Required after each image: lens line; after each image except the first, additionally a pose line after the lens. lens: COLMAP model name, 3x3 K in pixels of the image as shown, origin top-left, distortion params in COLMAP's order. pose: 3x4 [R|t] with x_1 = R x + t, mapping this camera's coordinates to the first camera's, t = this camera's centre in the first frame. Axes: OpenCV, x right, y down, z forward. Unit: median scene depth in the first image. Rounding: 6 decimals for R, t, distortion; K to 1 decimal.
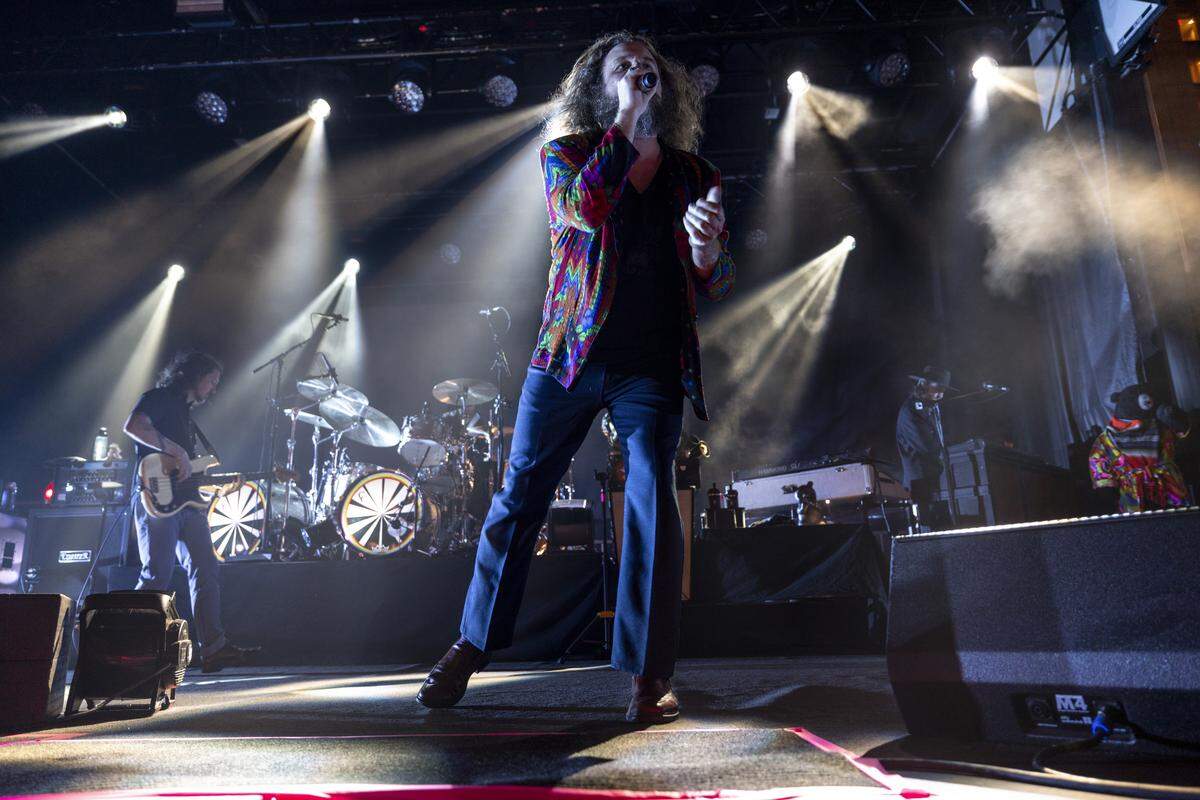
lens RADIAL K [[826.3, 0, 585.1], [0, 826.3, 393.0], [0, 0, 1]] dist [0.003514, 0.000176]
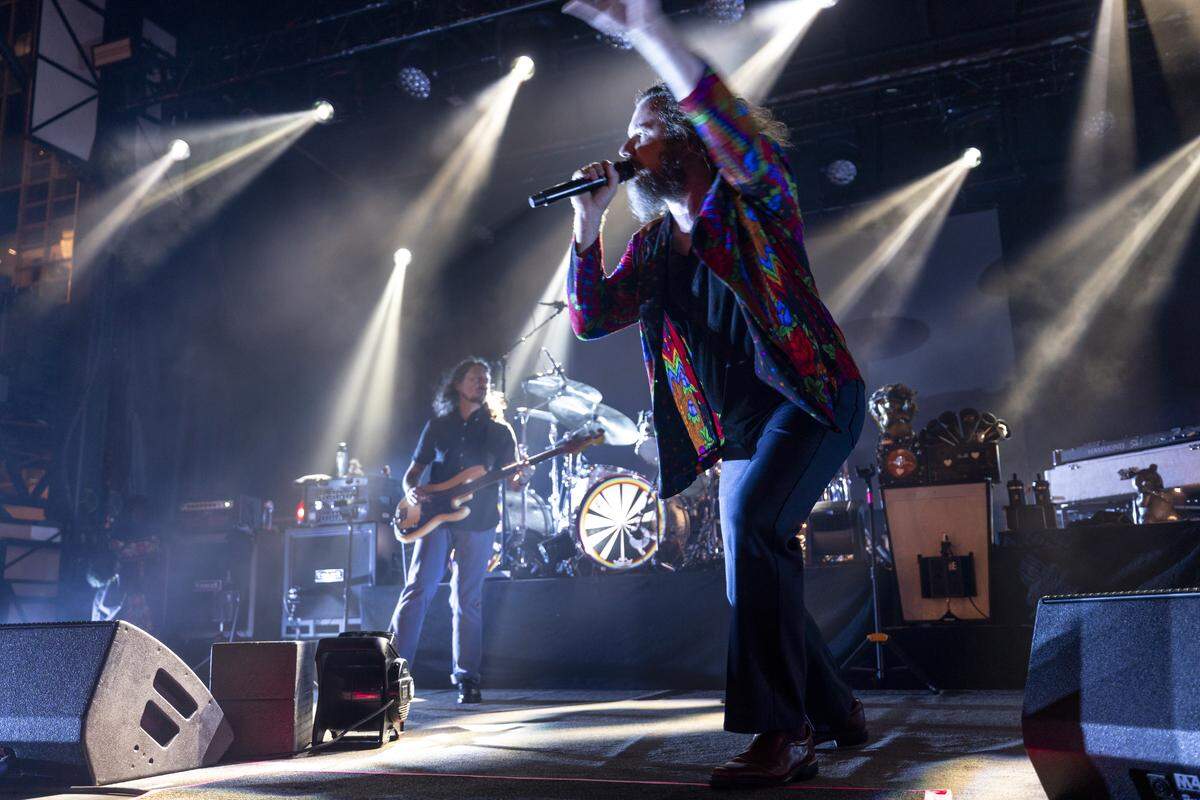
lens RADIAL K [[1058.7, 0, 588.9], [0, 1058.7, 397.5], [0, 0, 1]] dist [0.002666, 0.017440]
pose [[0.947579, -0.068216, -0.312155, 0.086522], [0.087857, 0.994914, 0.049276, -0.048619], [0.307206, -0.074118, 0.948752, -0.089841]]
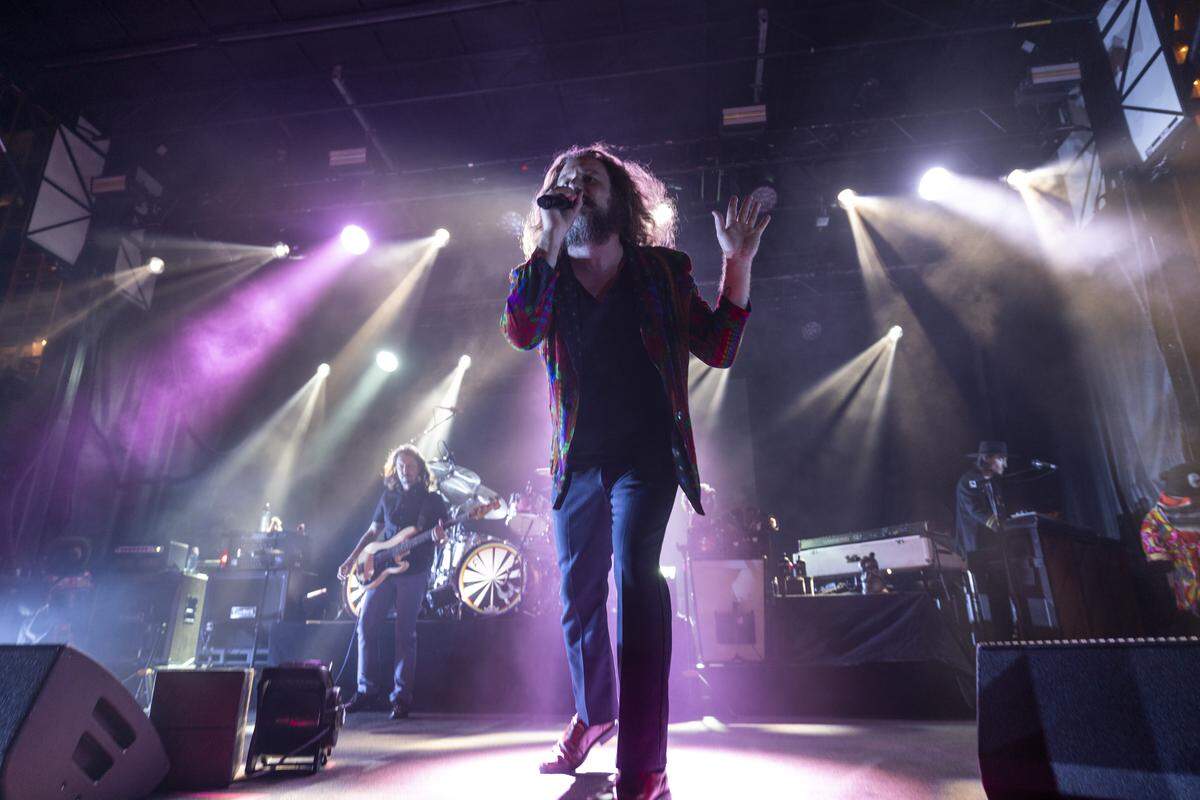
lens RADIAL K [[712.0, 0, 583.8], [0, 712.0, 413.2], [0, 0, 1]] dist [0.001506, -0.000569]
pose [[0.994774, -0.014682, -0.101043, -0.012731], [0.008386, 0.998012, -0.062459, -0.022583], [0.101759, 0.061285, 0.992920, 0.001077]]
